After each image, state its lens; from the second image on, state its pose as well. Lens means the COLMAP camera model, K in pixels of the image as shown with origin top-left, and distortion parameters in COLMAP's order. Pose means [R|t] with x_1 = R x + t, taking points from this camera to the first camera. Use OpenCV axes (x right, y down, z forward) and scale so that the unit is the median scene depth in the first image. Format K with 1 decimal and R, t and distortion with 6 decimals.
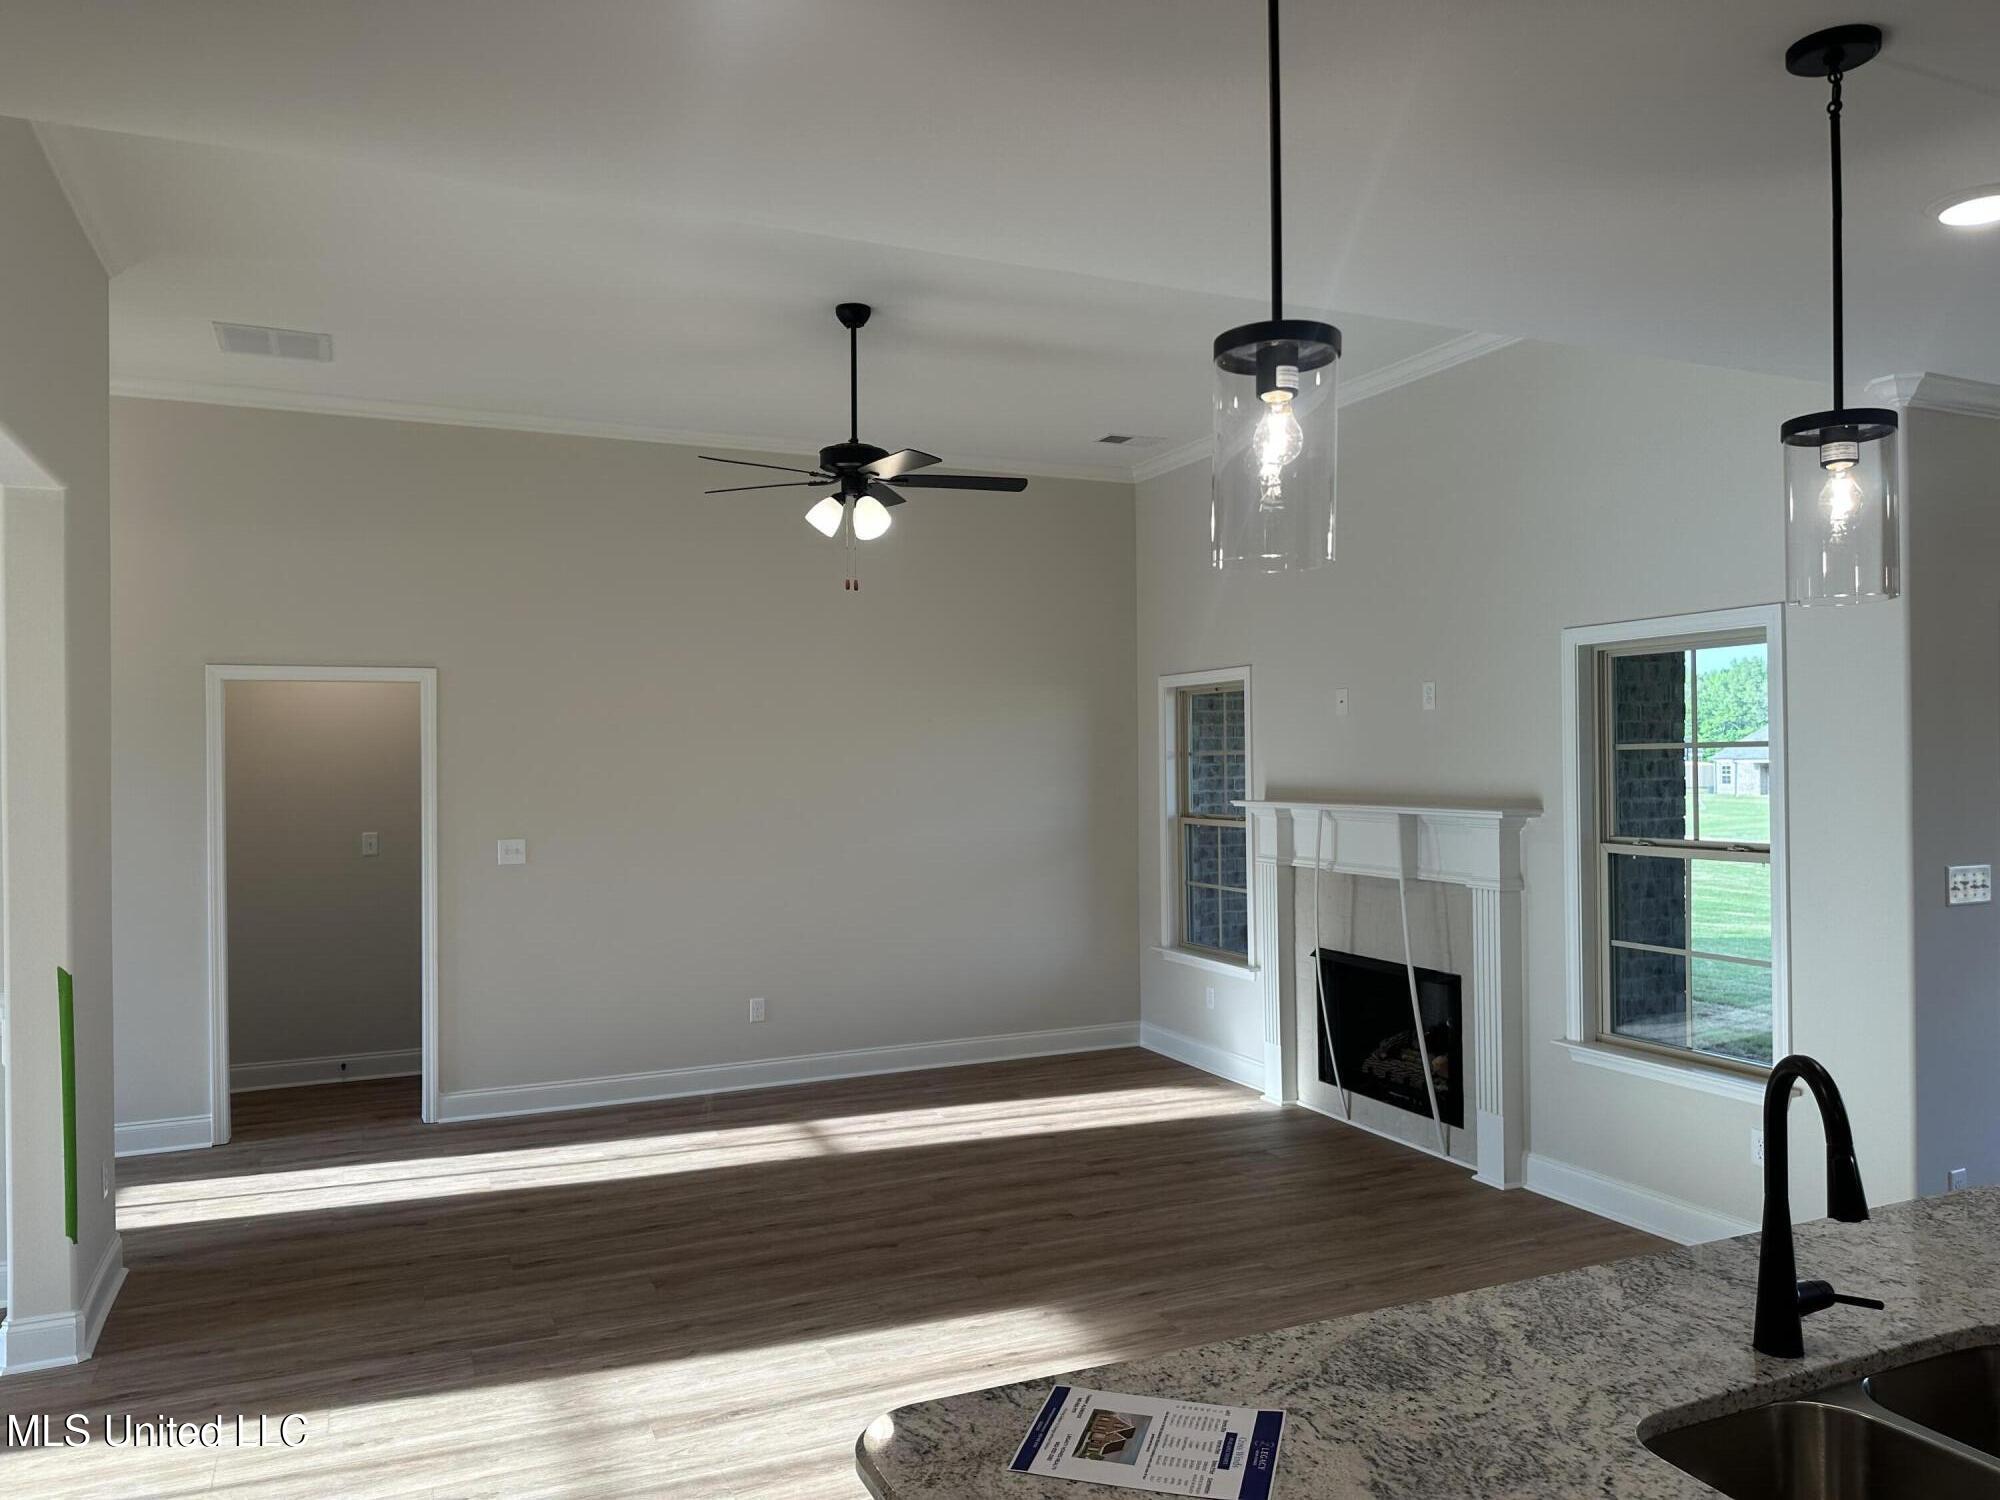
lens RADIAL K [[1372.5, 0, 1000.0], [0, 1372.5, 750.0], [0, 0, 1]] dist [0.043125, 0.000708]
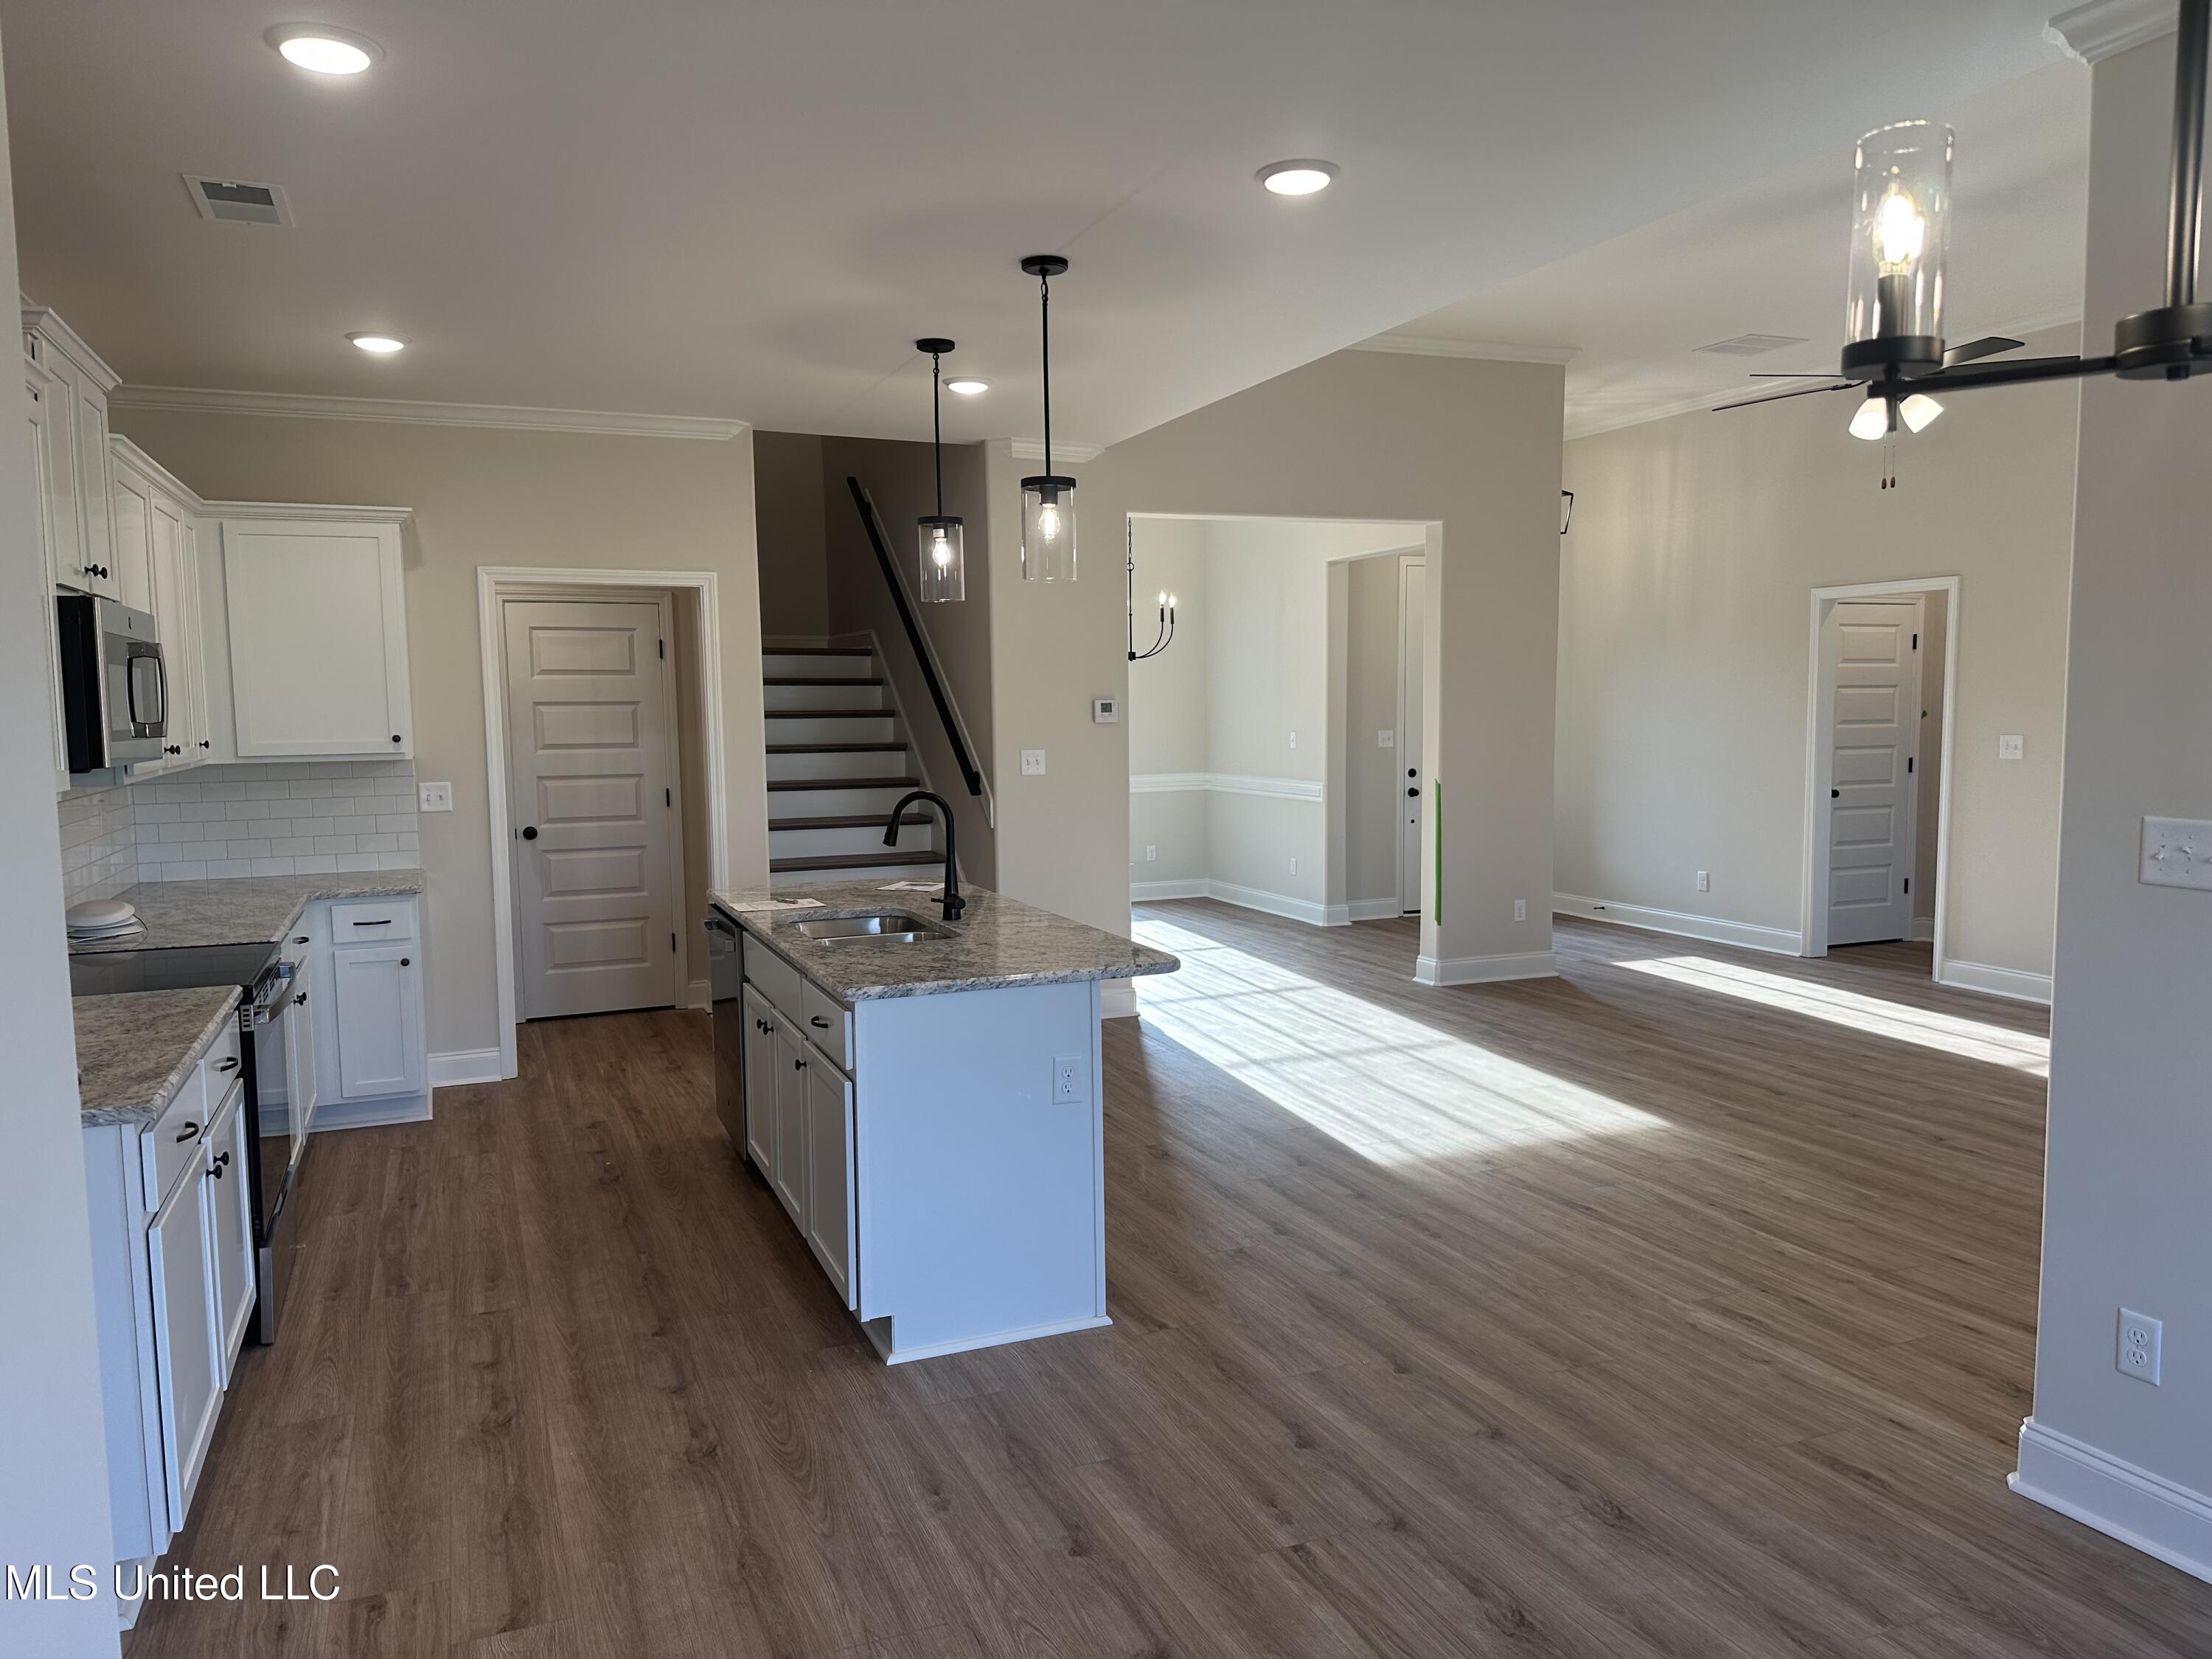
lens RADIAL K [[1518.0, 0, 1106.0], [0, 1518.0, 829.5], [0, 0, 1]] dist [0.043125, 0.000708]
pose [[-0.012655, 0.095462, -0.995353, 1.082536], [0.022809, 0.995201, 0.095158, 0.013087], [0.999660, -0.021499, -0.014772, 0.448696]]
